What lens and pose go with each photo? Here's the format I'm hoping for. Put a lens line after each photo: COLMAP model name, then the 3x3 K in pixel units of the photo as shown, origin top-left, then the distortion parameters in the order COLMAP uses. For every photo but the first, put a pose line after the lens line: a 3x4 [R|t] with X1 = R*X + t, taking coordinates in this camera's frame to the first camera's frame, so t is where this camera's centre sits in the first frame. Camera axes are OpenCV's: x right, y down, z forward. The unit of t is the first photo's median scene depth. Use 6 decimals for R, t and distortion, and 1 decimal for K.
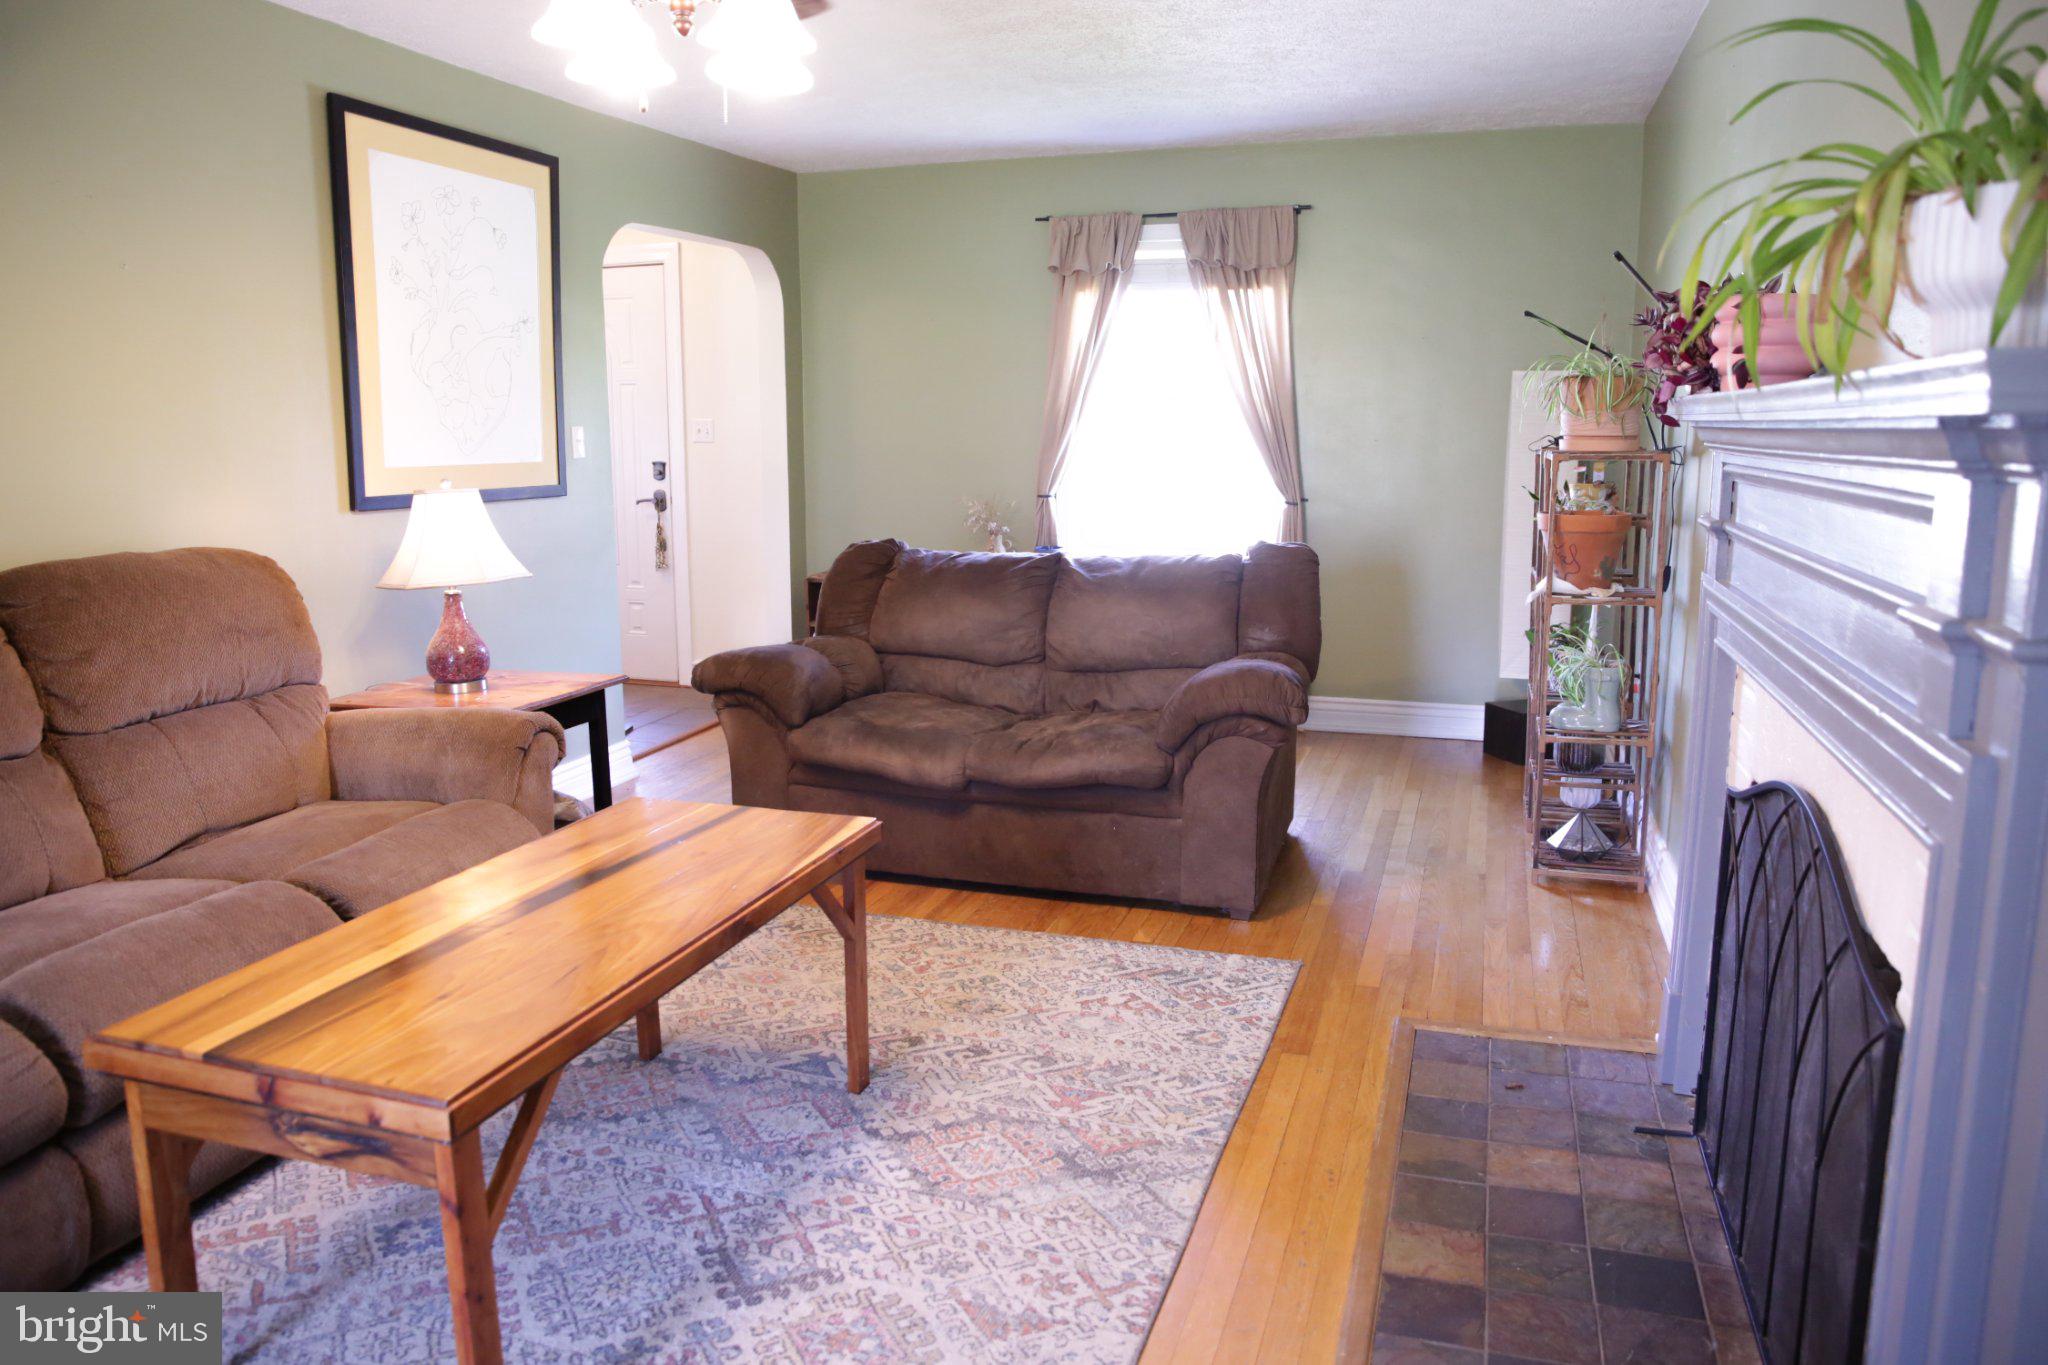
lens RADIAL K [[1398.1, 0, 1022.5], [0, 1398.1, 667.6], [0, 0, 1]] dist [-0.108507, 0.087723]
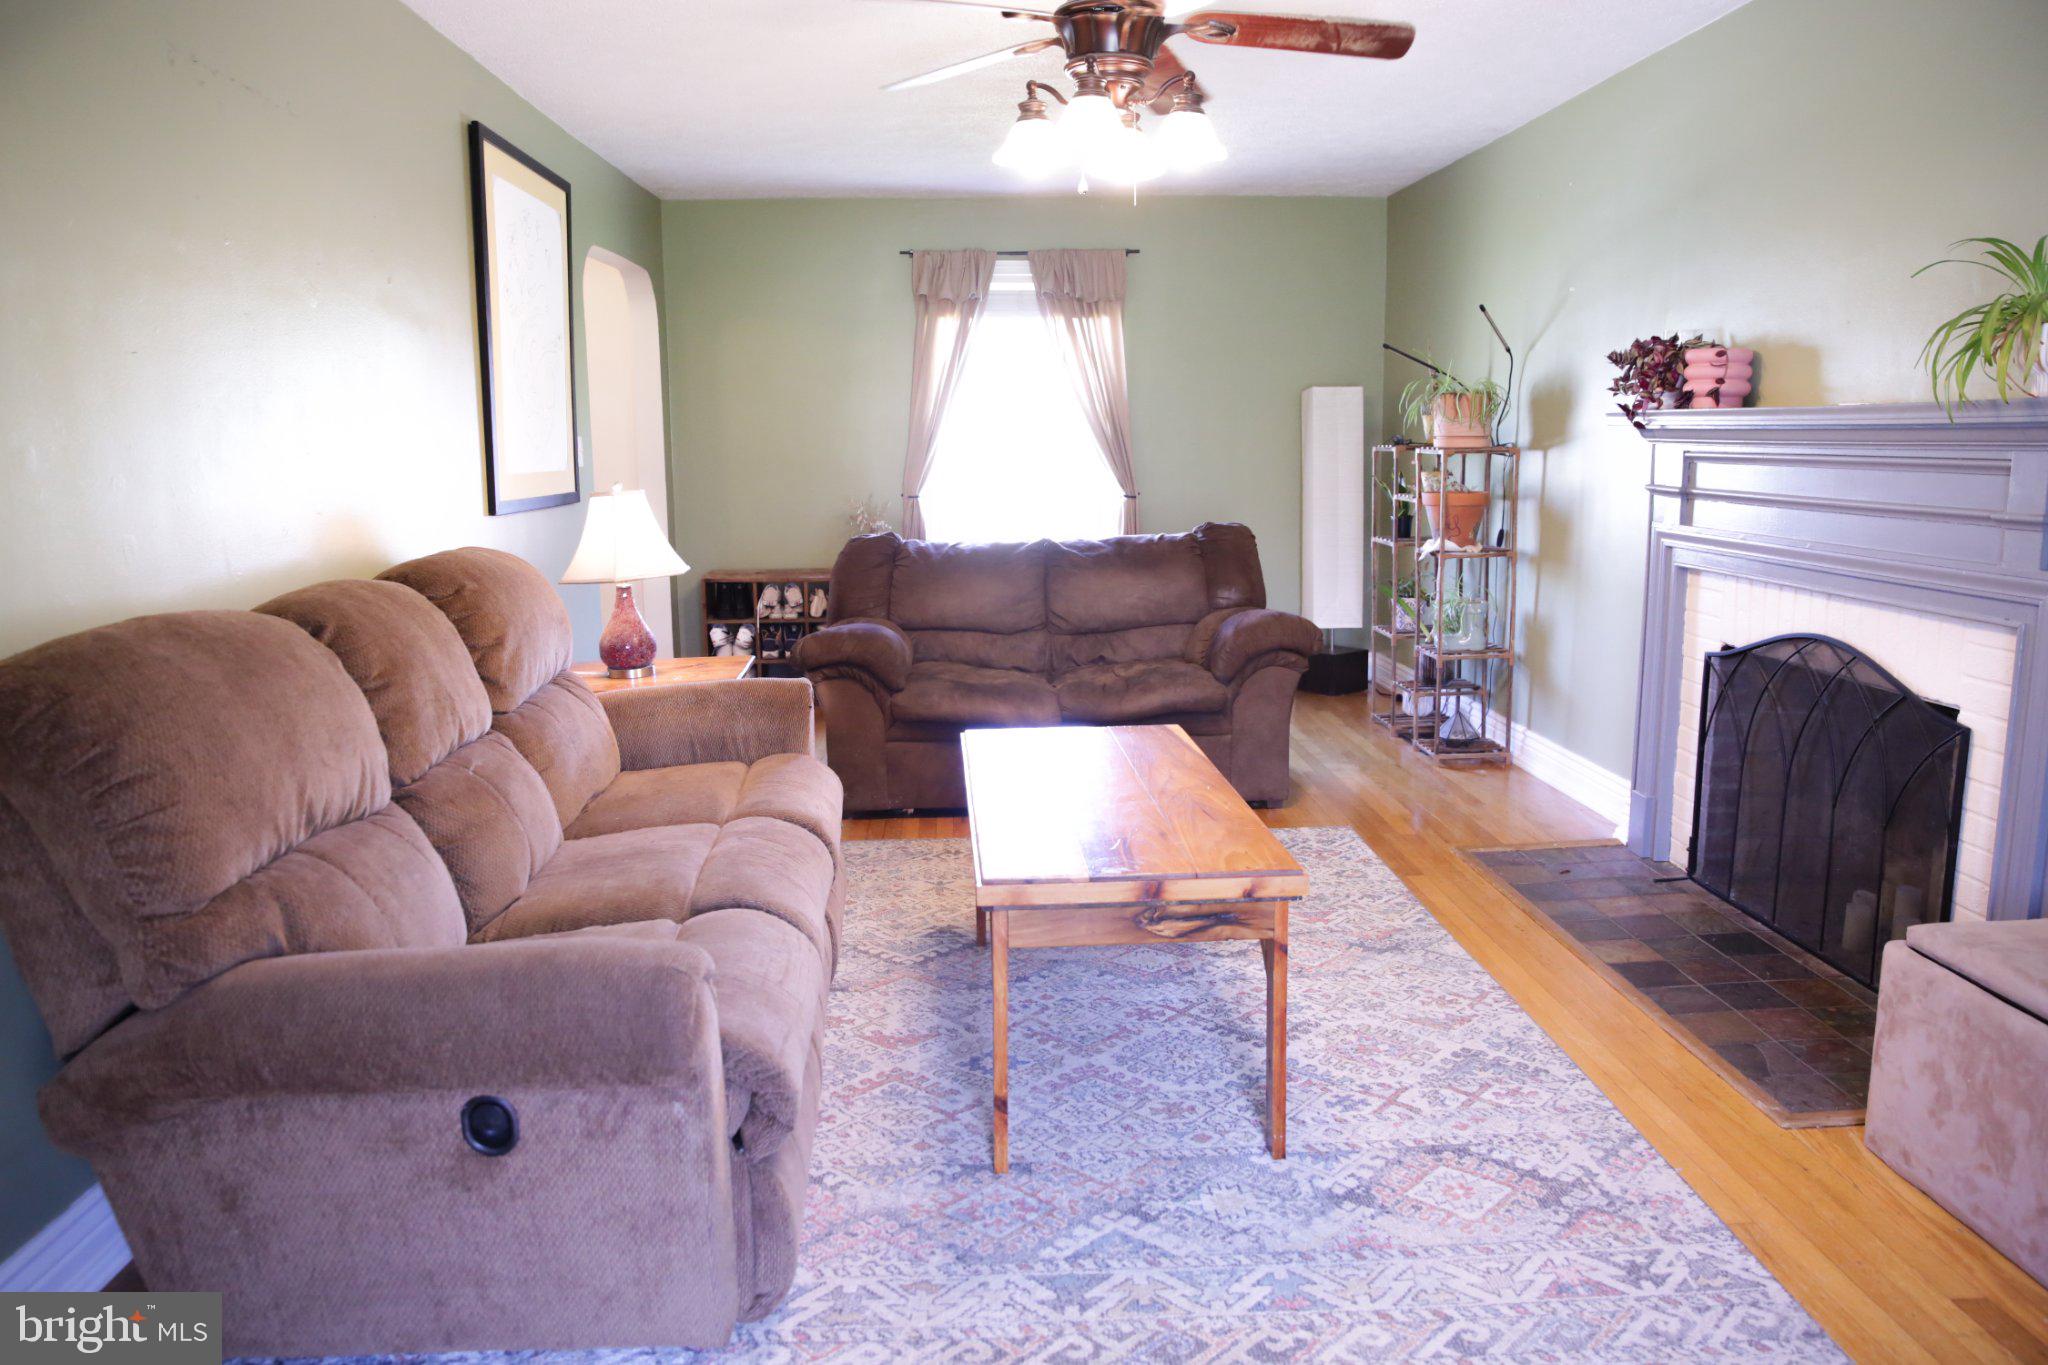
lens RADIAL K [[1398.1, 0, 1022.5], [0, 1398.1, 667.6], [0, 0, 1]] dist [-0.108507, 0.087723]
pose [[0.931110, -0.066657, 0.358596, -0.518251], [0.069724, 0.997557, 0.004389, 0.027110], [-0.358013, 0.020916, 0.933482, -0.137464]]
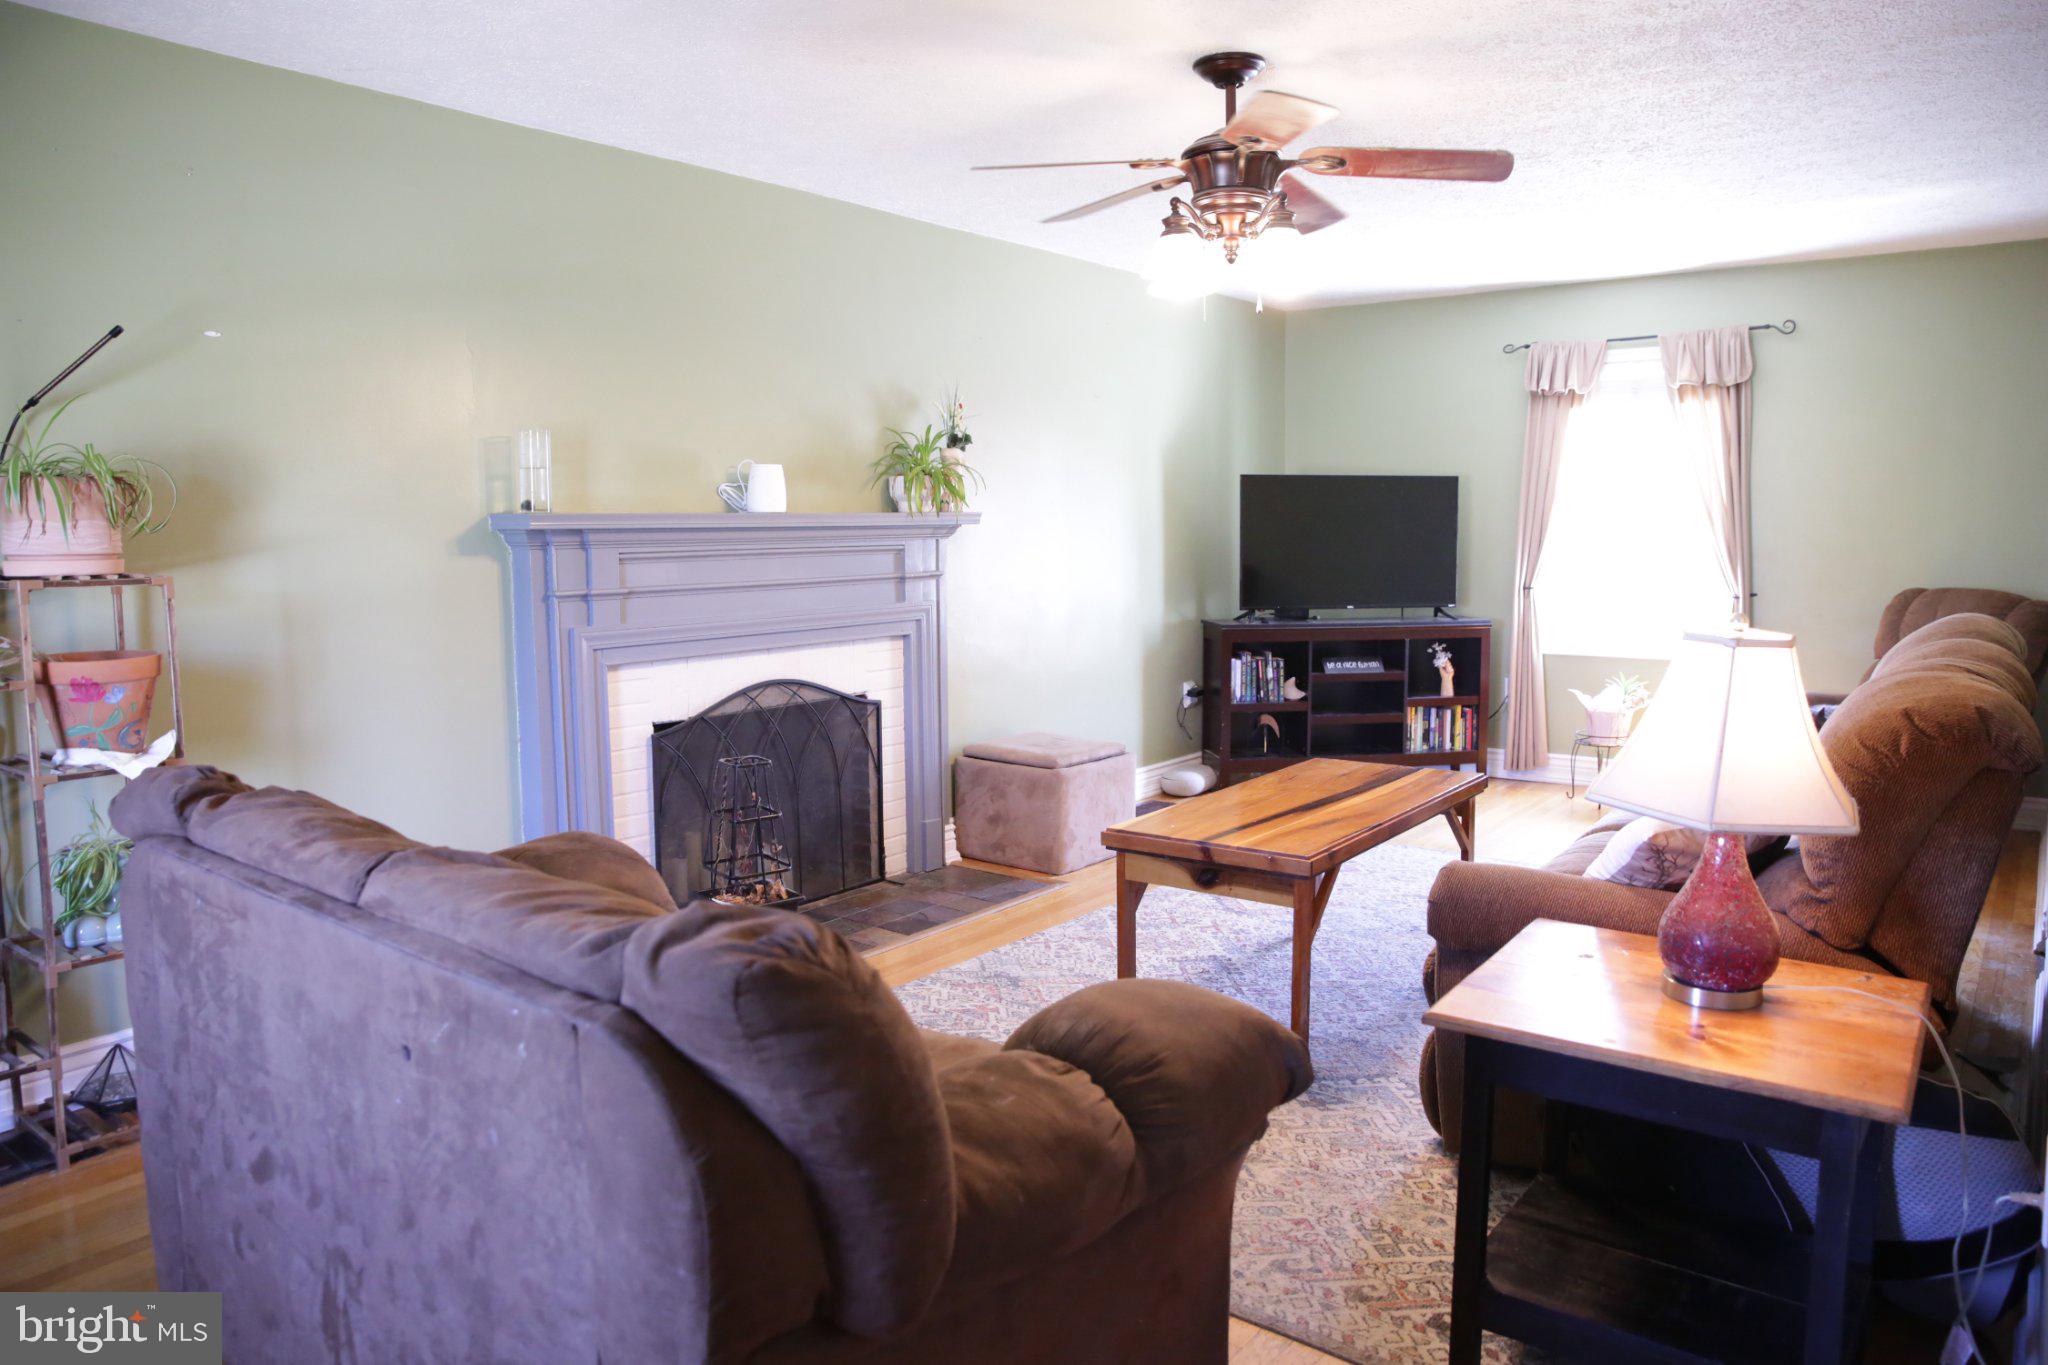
lens RADIAL K [[1398.1, 0, 1022.5], [0, 1398.1, 667.6], [0, 0, 1]] dist [-0.108507, 0.087723]
pose [[-0.945505, -0.019160, 0.325043, -0.324520], [0.069849, 0.963092, 0.259953, -0.272314], [-0.318027, 0.268491, -0.909270, 1.563556]]
